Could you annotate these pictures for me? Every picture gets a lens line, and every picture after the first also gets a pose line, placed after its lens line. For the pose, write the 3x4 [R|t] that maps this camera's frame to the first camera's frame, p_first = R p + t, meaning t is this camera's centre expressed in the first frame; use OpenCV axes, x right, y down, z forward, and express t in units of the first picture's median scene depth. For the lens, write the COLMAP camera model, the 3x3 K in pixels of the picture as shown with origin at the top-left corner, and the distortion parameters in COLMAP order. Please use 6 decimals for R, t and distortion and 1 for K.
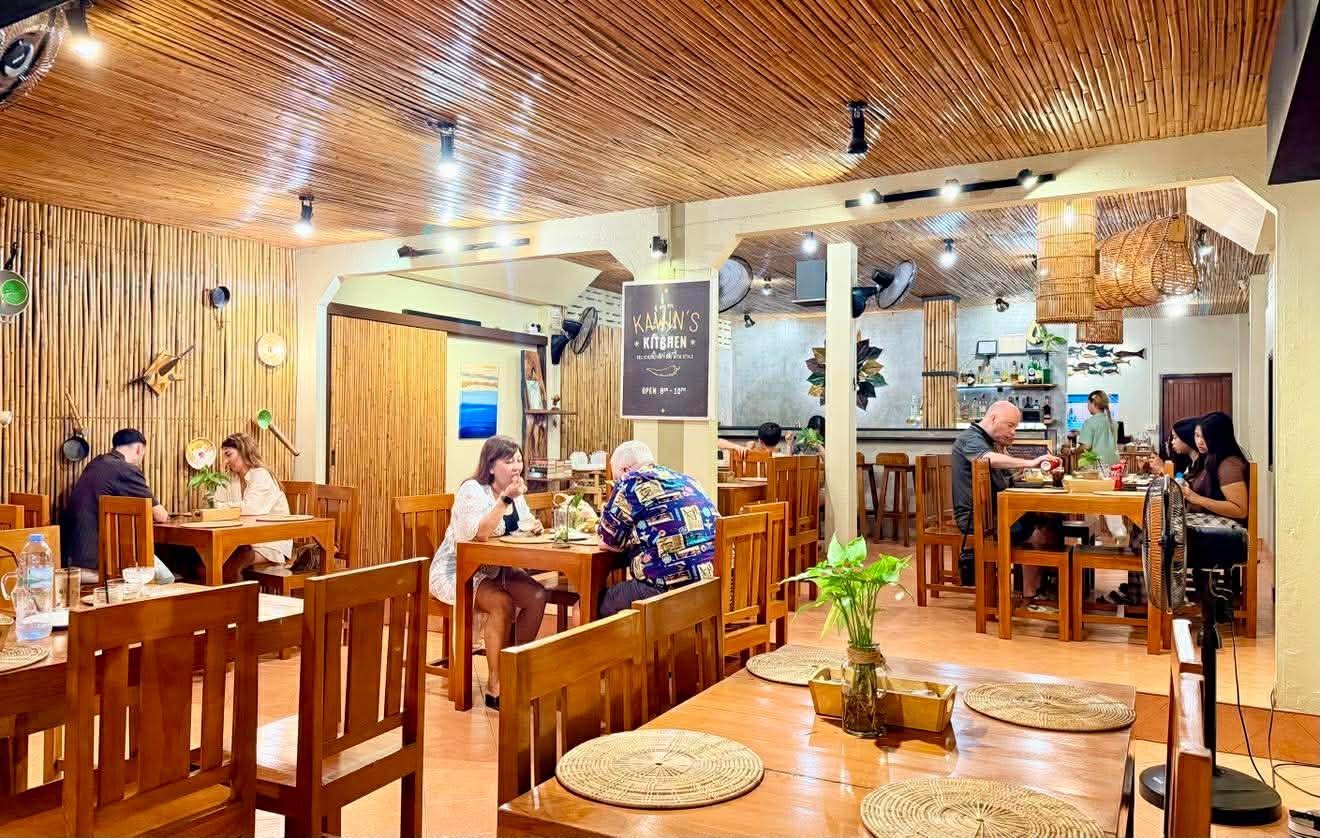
lens RADIAL K [[932.8, 0, 686.1], [0, 932.8, 418.2], [0, 0, 1]] dist [0.043570, -0.003510]
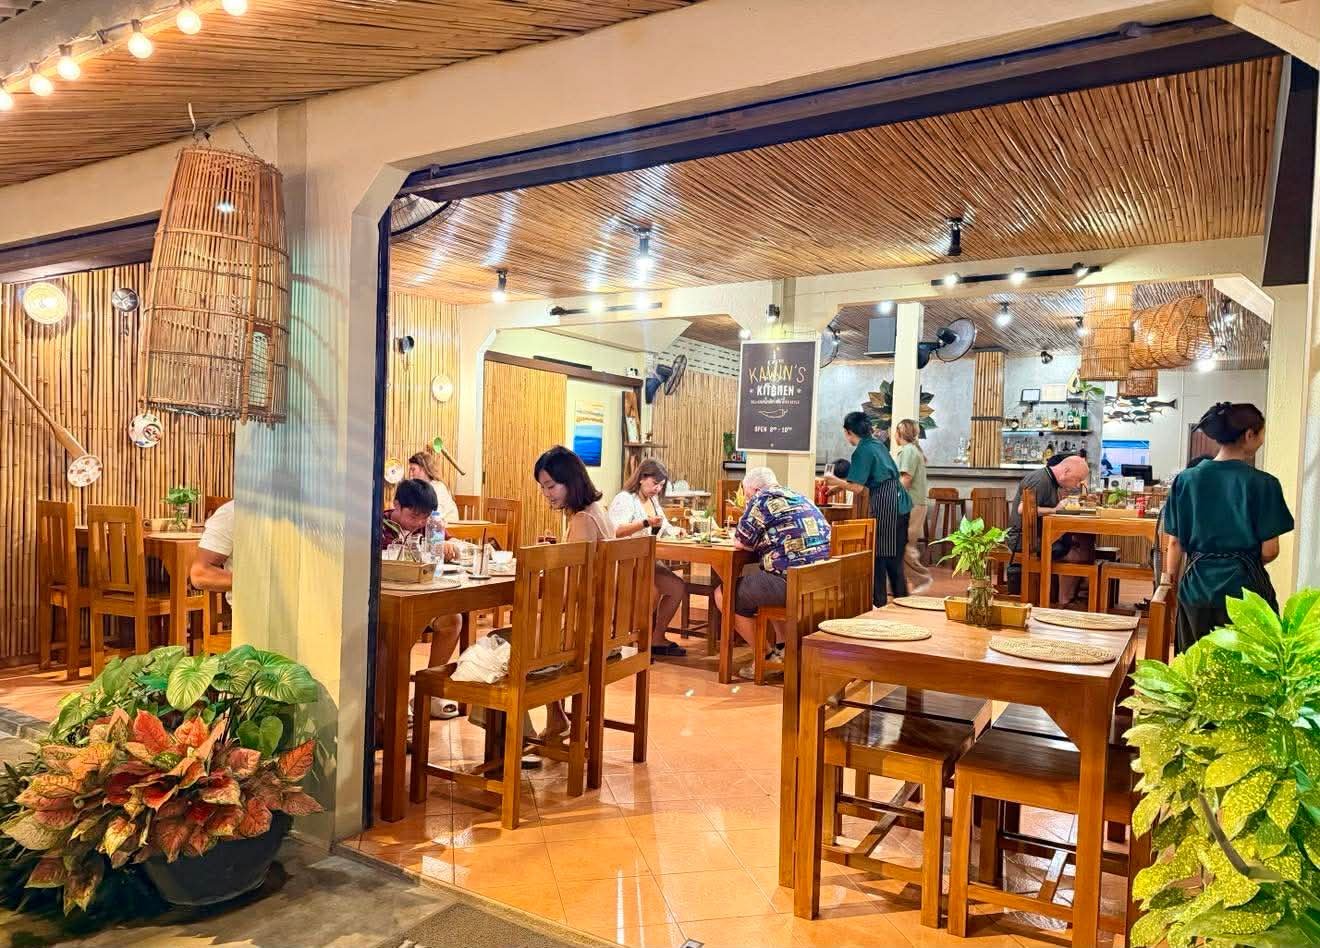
lens RADIAL K [[932.4, 0, 658.0], [0, 932.4, 512.9], [0, 0, 1]] dist [0.001640, -0.001330]
pose [[0.998123, 0.026599, -0.055162, -0.084883], [-0.023134, 0.997774, 0.062544, 0.005972], [0.056702, -0.061151, 0.996517, -0.205265]]
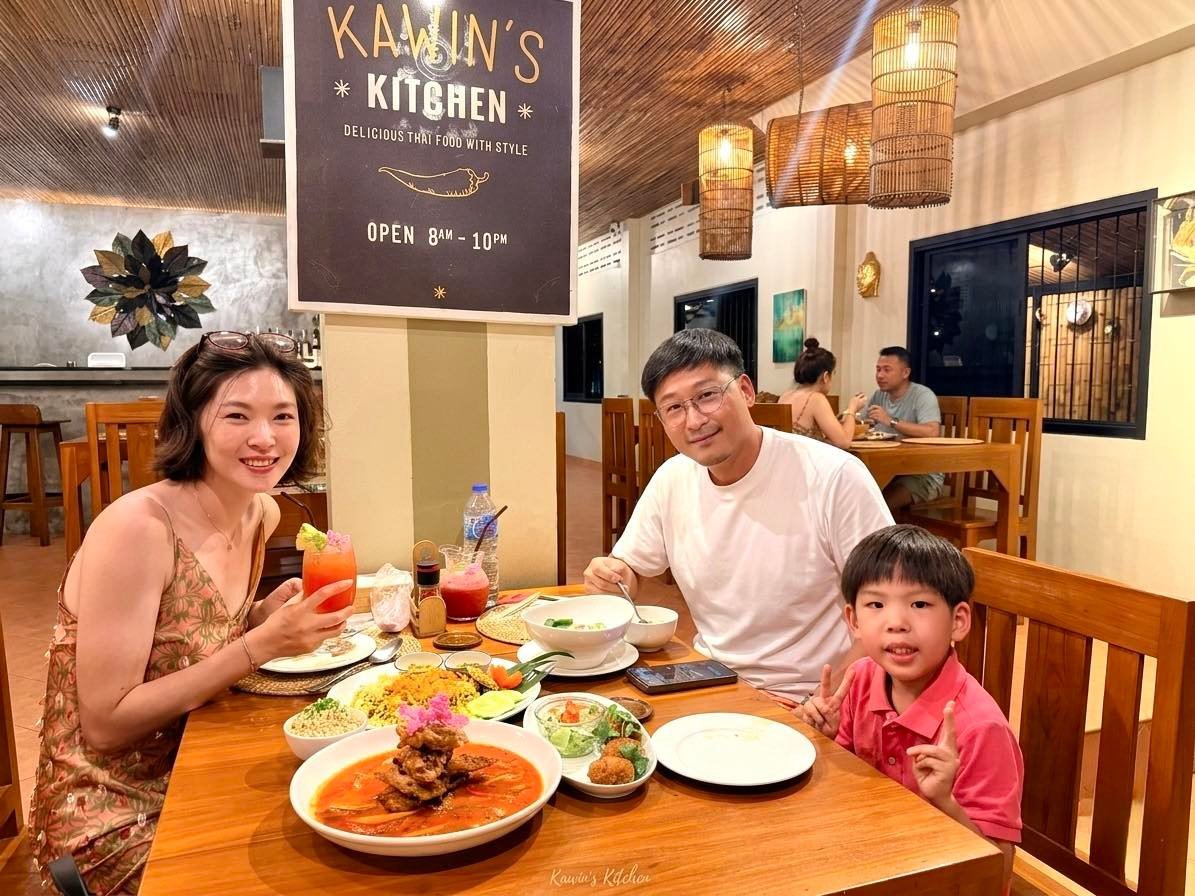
lens RADIAL K [[882.2, 0, 597.5], [0, 882.2, 448.0], [0, 0, 1]] dist [0.004911, -0.001255]
pose [[0.667310, -0.058287, 0.742496, -0.191840], [-0.007401, 0.996365, 0.084867, 0.017668], [-0.744743, -0.062128, 0.664453, 0.580223]]
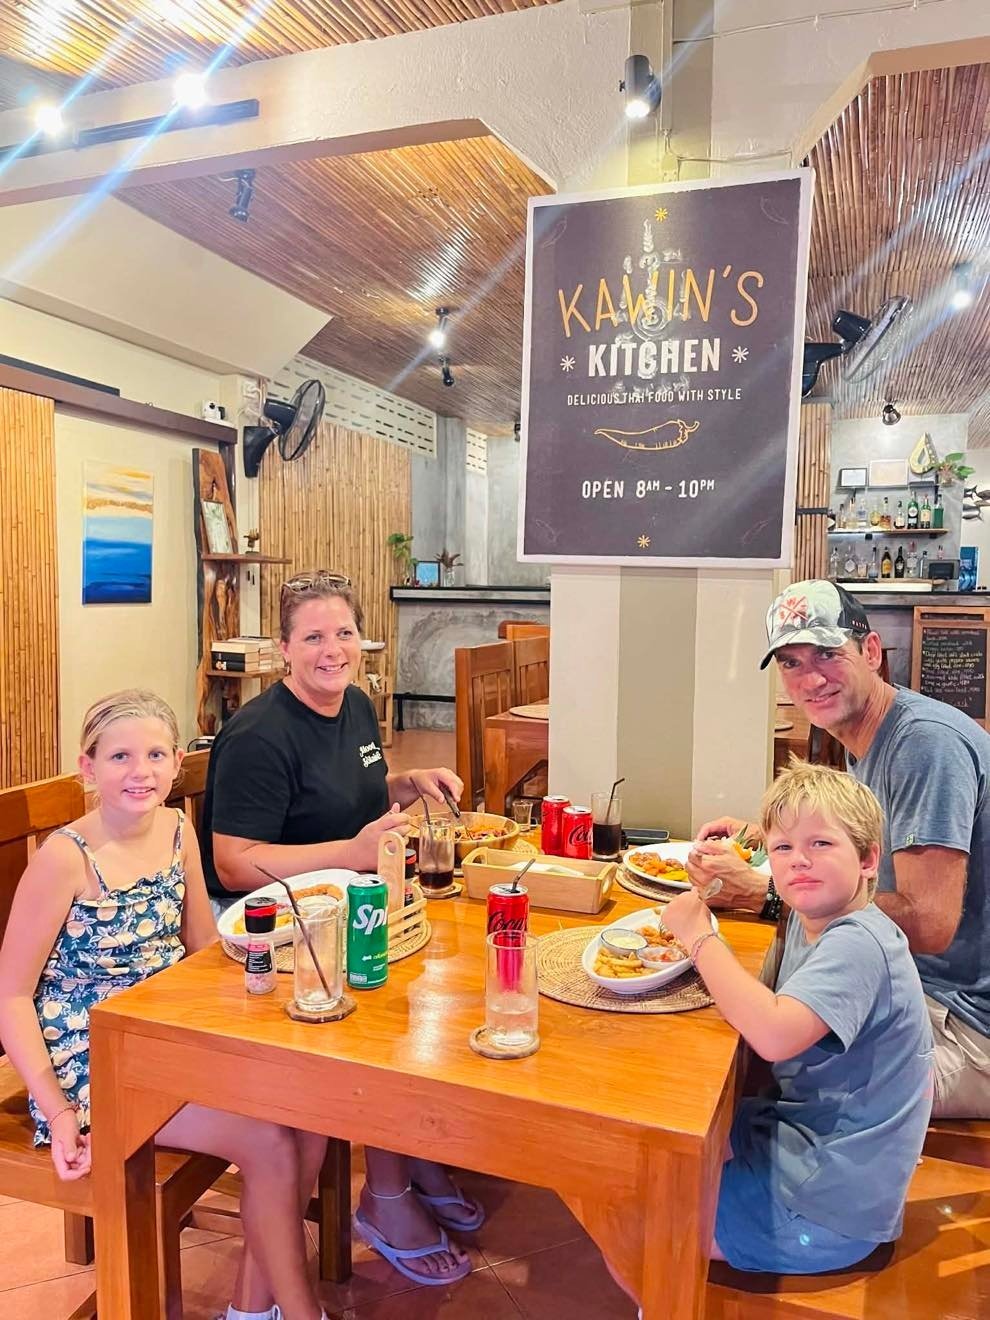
lens RADIAL K [[974.5, 0, 495.0], [0, 974.5, 660.0], [0, 0, 1]] dist [0.004911, -0.001255]
pose [[0.987361, -0.005179, 0.158402, -0.117859], [-0.008330, 0.996388, 0.084504, 0.005228], [-0.158267, -0.084755, 0.983752, 0.495133]]
